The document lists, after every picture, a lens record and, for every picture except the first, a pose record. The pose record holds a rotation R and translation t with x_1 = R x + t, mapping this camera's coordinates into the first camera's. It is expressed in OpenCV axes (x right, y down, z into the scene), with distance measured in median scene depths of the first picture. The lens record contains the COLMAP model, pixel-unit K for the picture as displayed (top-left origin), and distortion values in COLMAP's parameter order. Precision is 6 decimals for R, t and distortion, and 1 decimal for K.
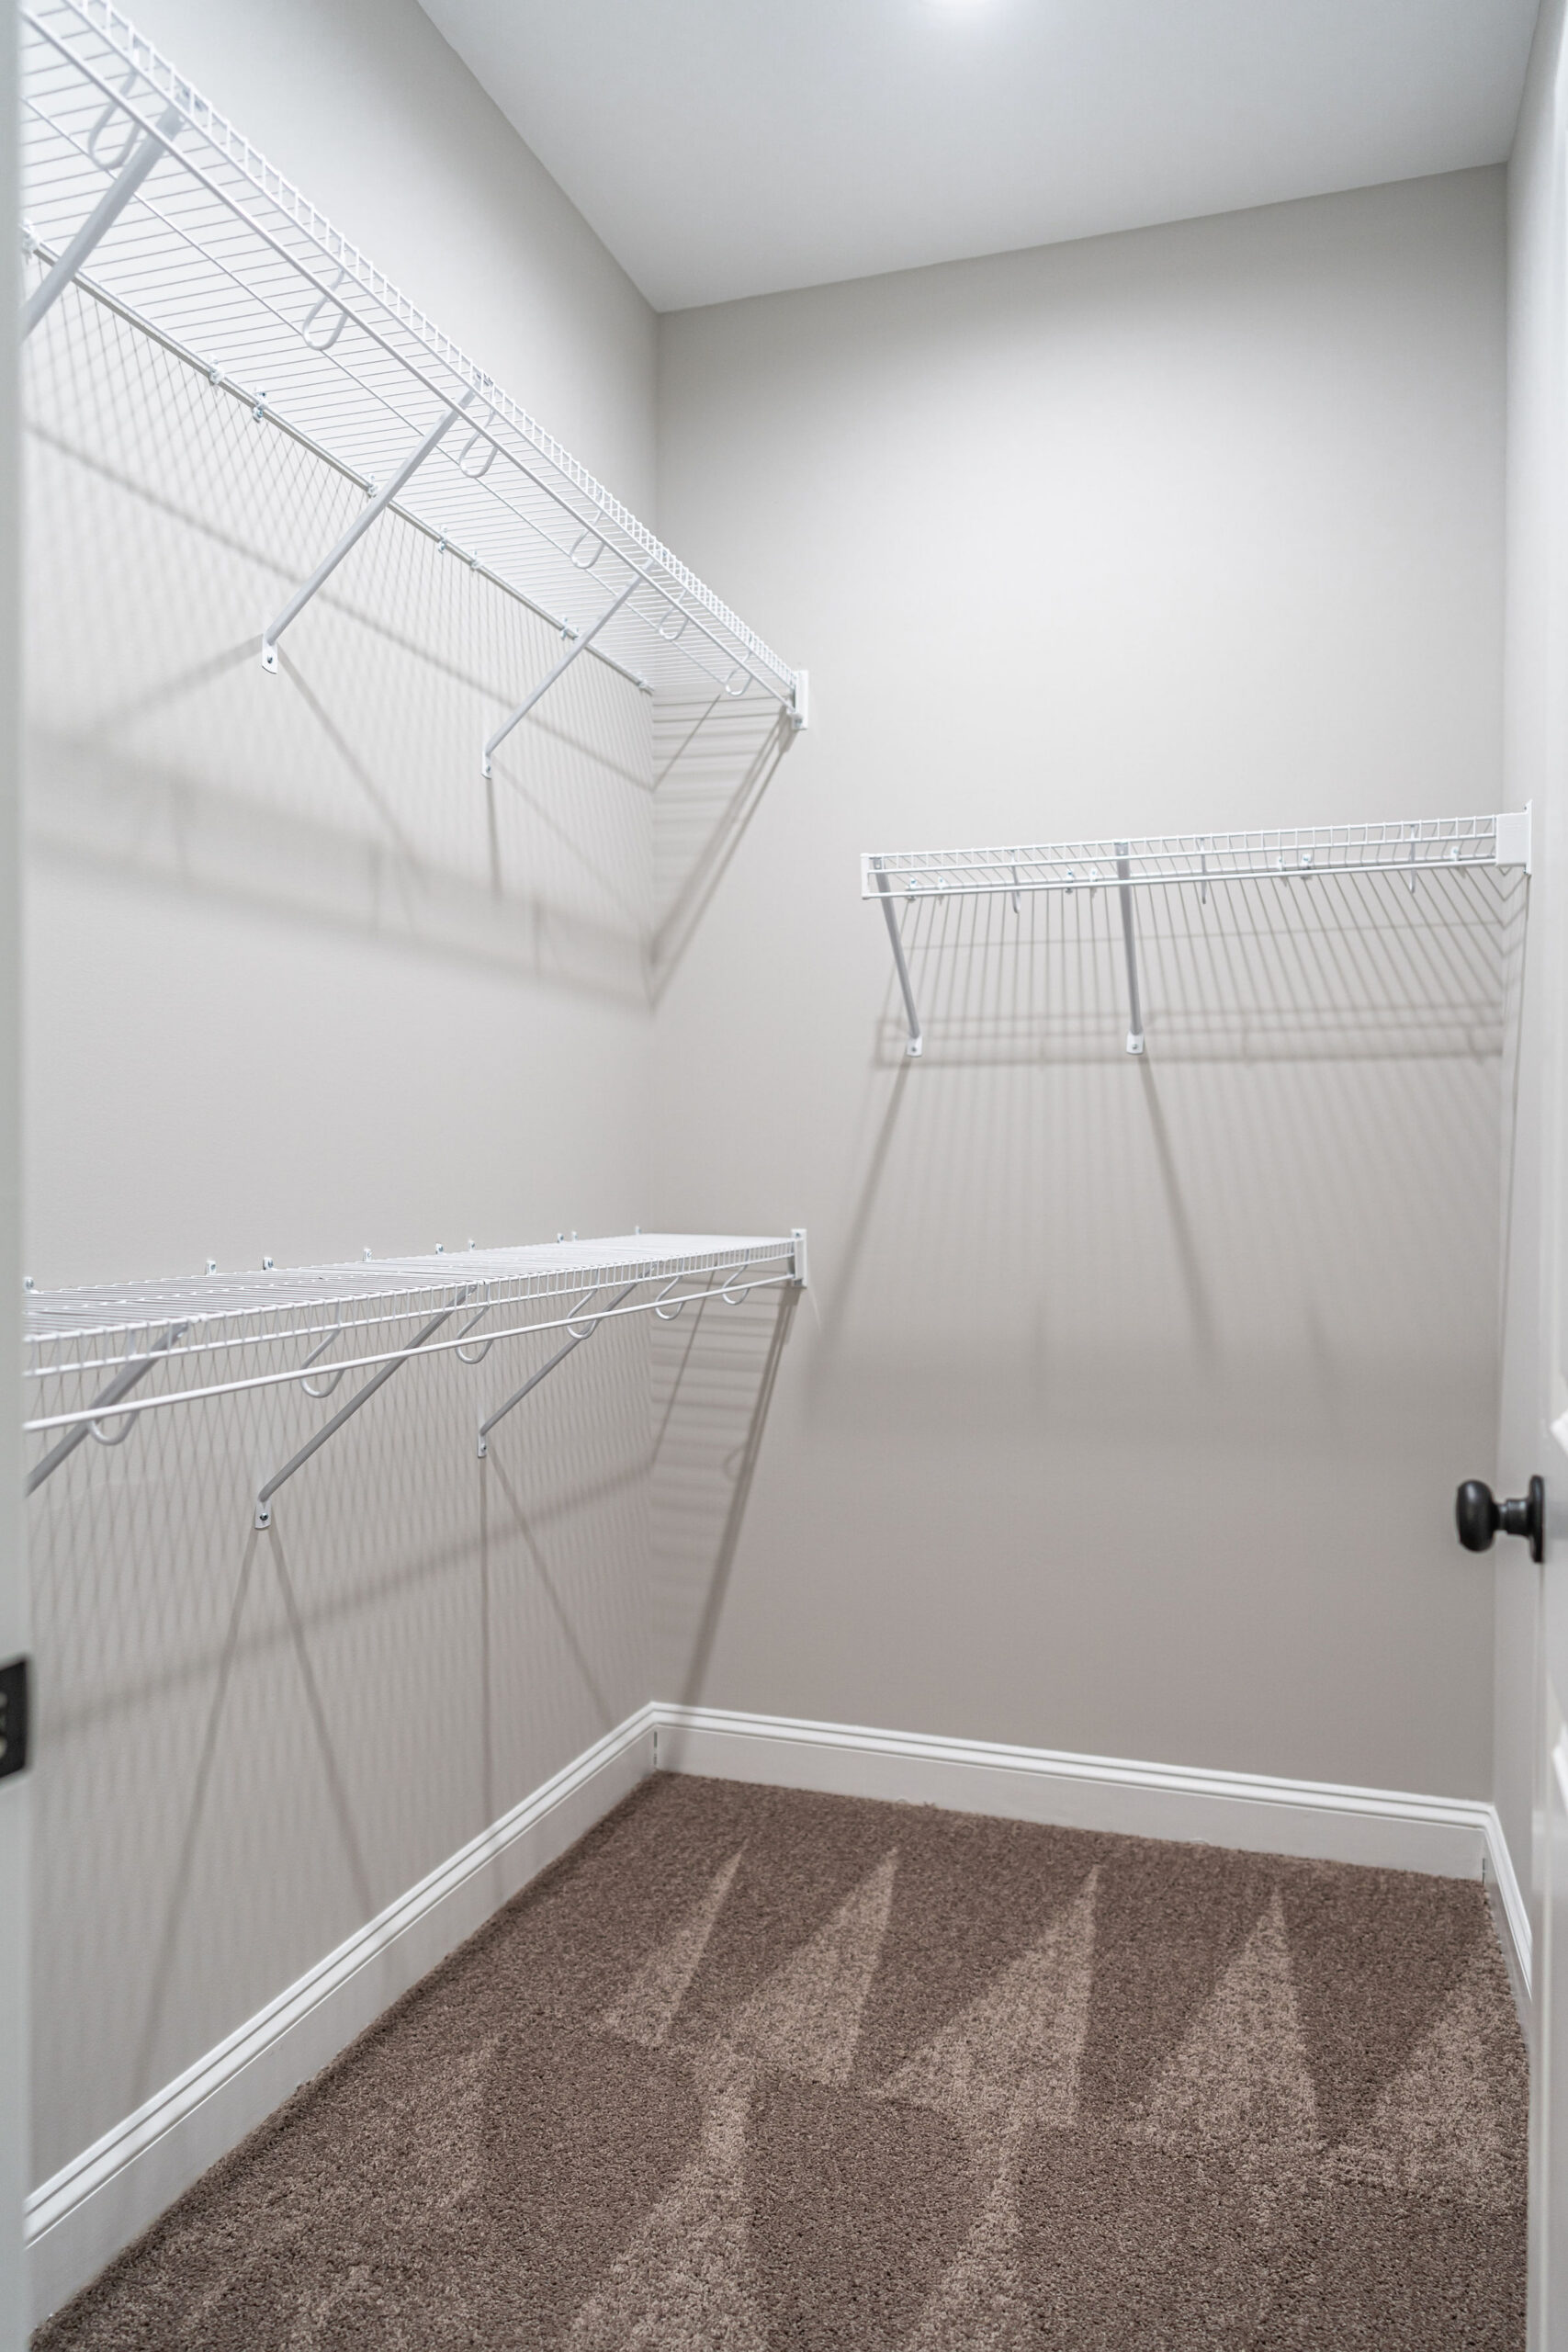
lens RADIAL K [[1574.6, 0, 784.0], [0, 1574.6, 1176.0], [0, 0, 1]] dist [-0.003627, 0.004166]
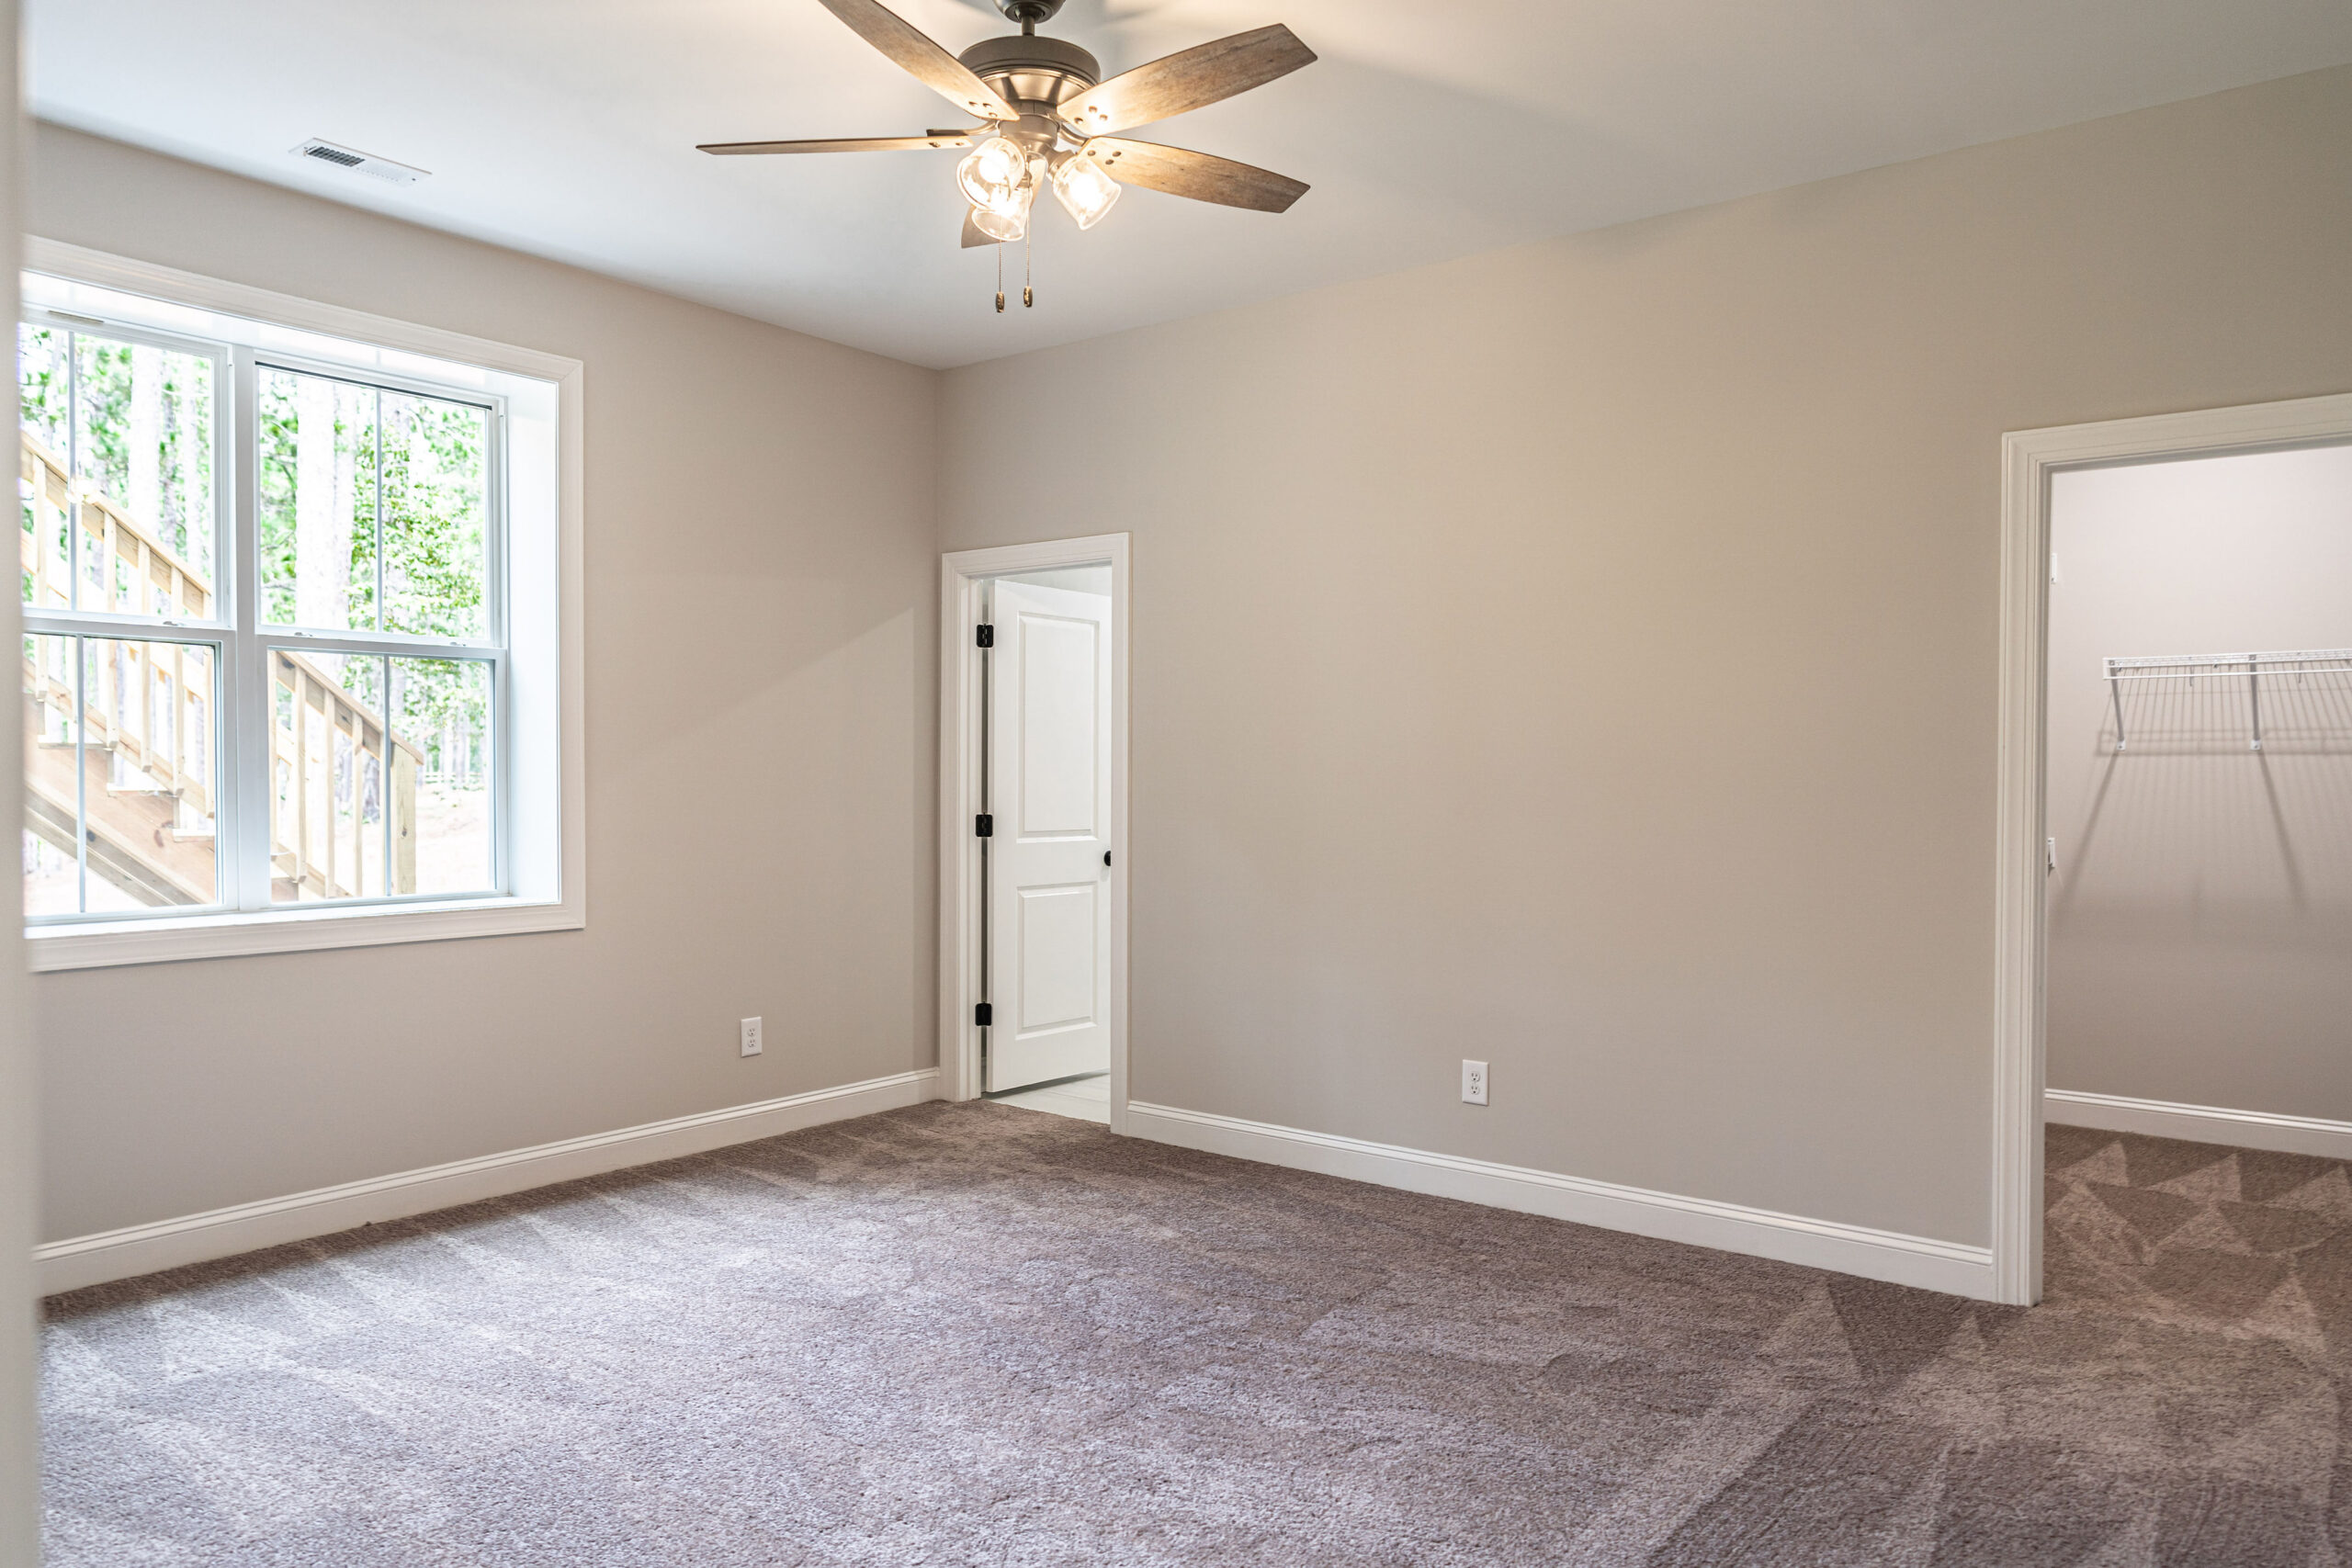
lens RADIAL K [[1574.6, 0, 1160.2], [0, 1574.6, 790.7], [0, 0, 1]] dist [-0.003627, 0.004166]
pose [[0.938866, -0.000416, -0.344281, -0.379246], [0.002939, 0.999973, 0.006806, -0.044743], [0.344269, -0.007402, 0.938842, -1.294885]]
